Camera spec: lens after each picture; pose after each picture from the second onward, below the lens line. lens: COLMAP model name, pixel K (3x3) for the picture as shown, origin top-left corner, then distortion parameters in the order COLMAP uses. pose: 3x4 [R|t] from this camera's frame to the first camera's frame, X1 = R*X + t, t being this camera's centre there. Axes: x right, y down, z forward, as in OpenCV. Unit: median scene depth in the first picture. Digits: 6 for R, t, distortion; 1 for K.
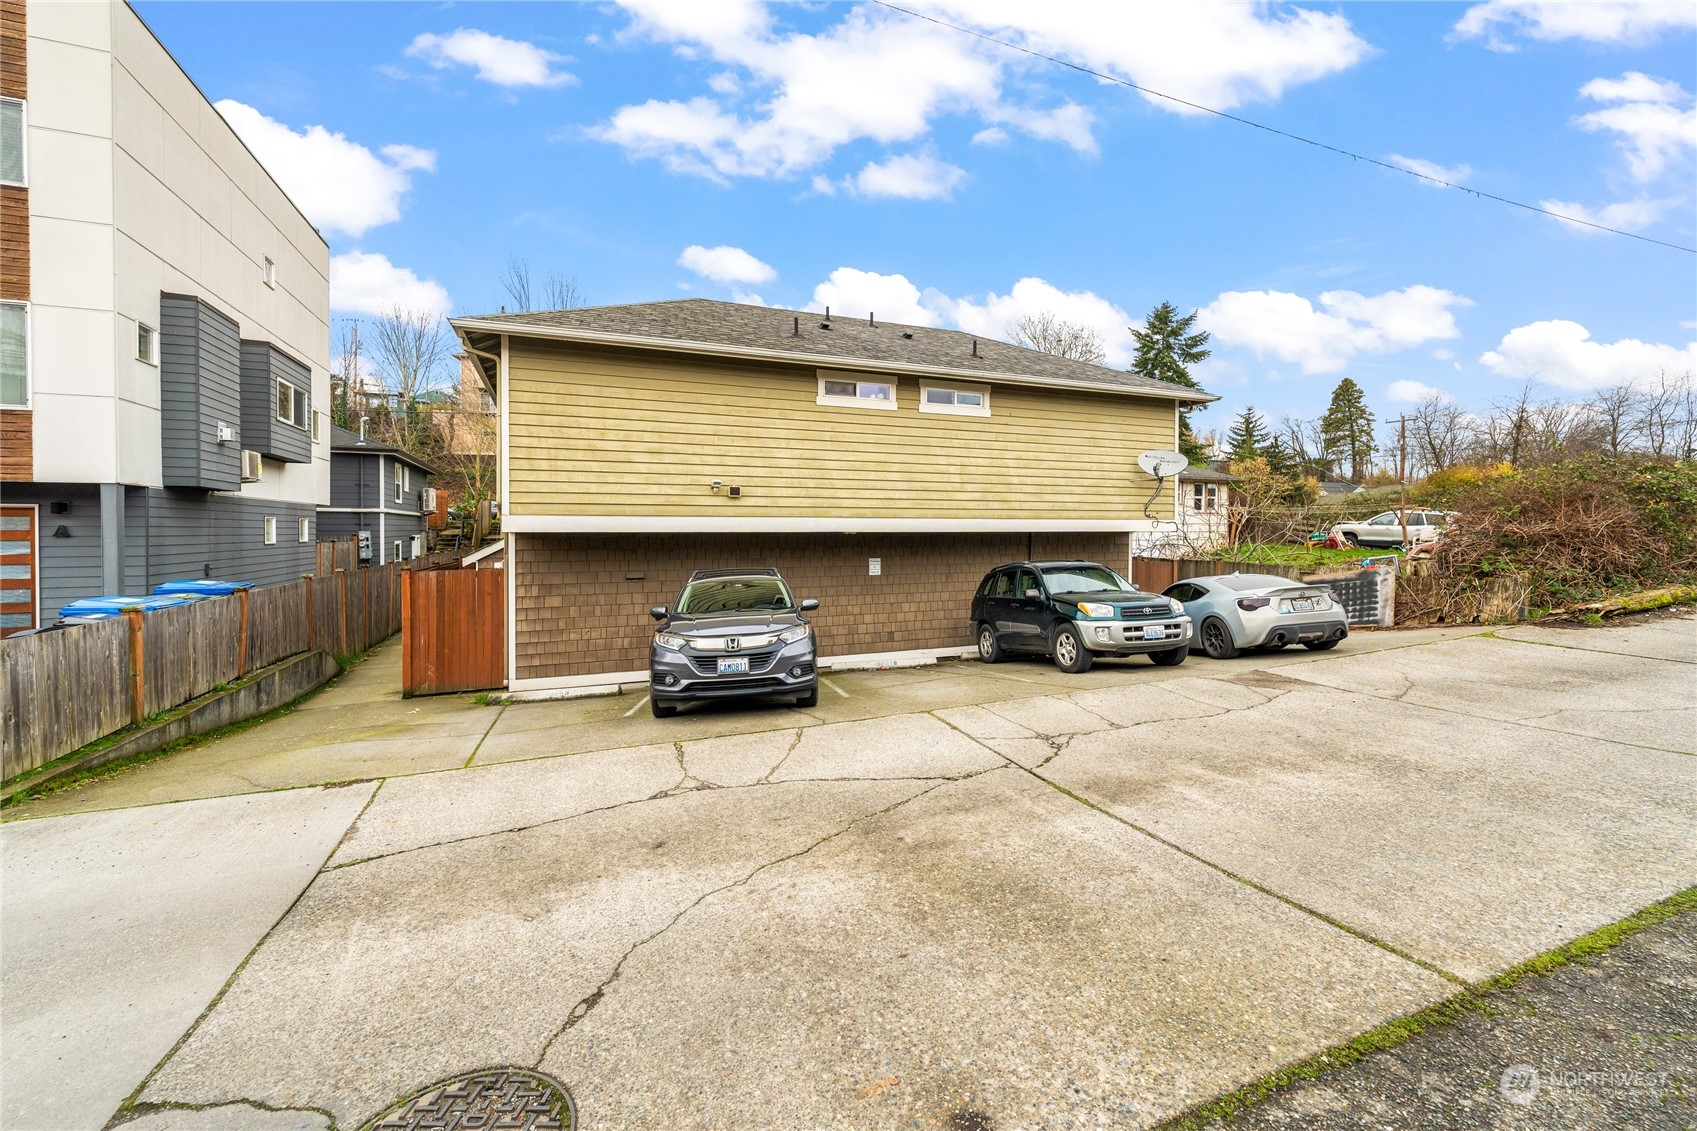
lens RADIAL K [[689.9, 0, 848.0], [0, 689.9, 575.4], [0, 0, 1]] dist [-0.000699, 0.000024]
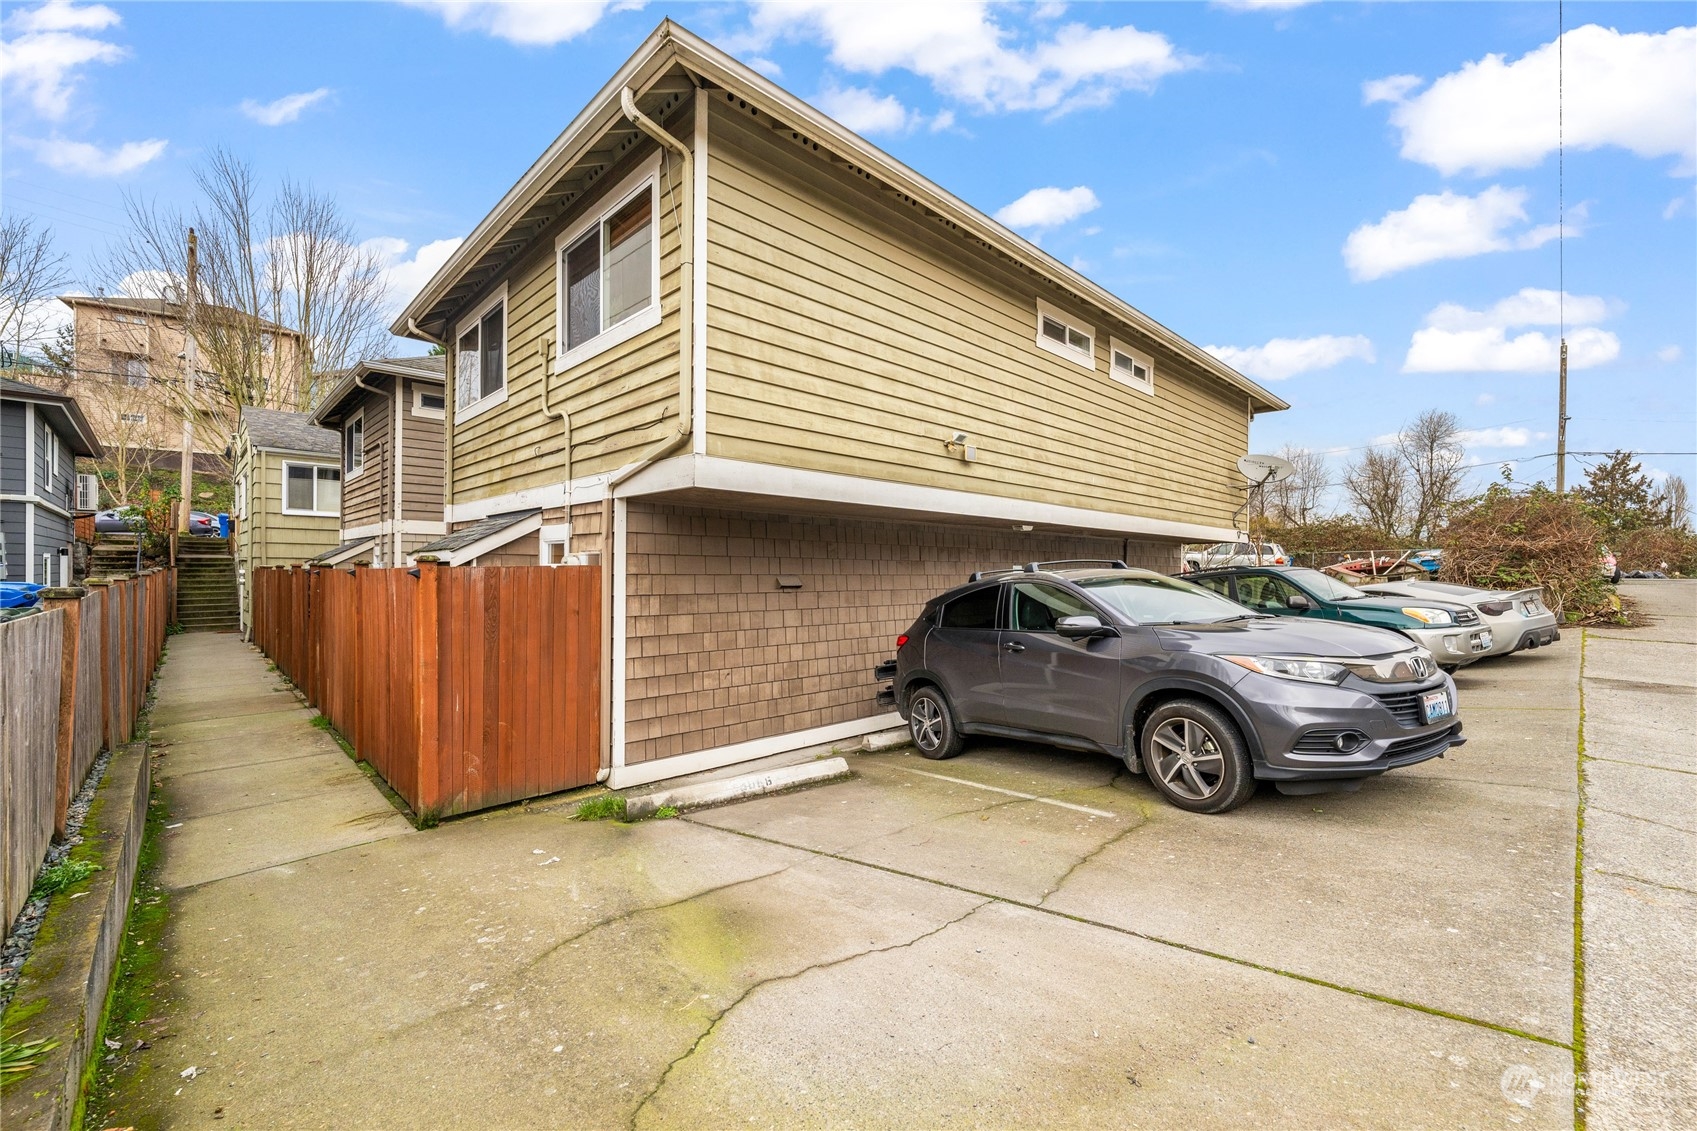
lens RADIAL K [[688.5, 0, 846.8], [0, 688.5, 602.2], [0, 0, 1]] dist [-0.001580, -0.000187]
pose [[0.930188, -0.009157, 0.366969, -0.518974], [0.015673, 0.999768, -0.014780, 0.030655], [-0.366749, 0.019500, 0.930116, 0.420513]]
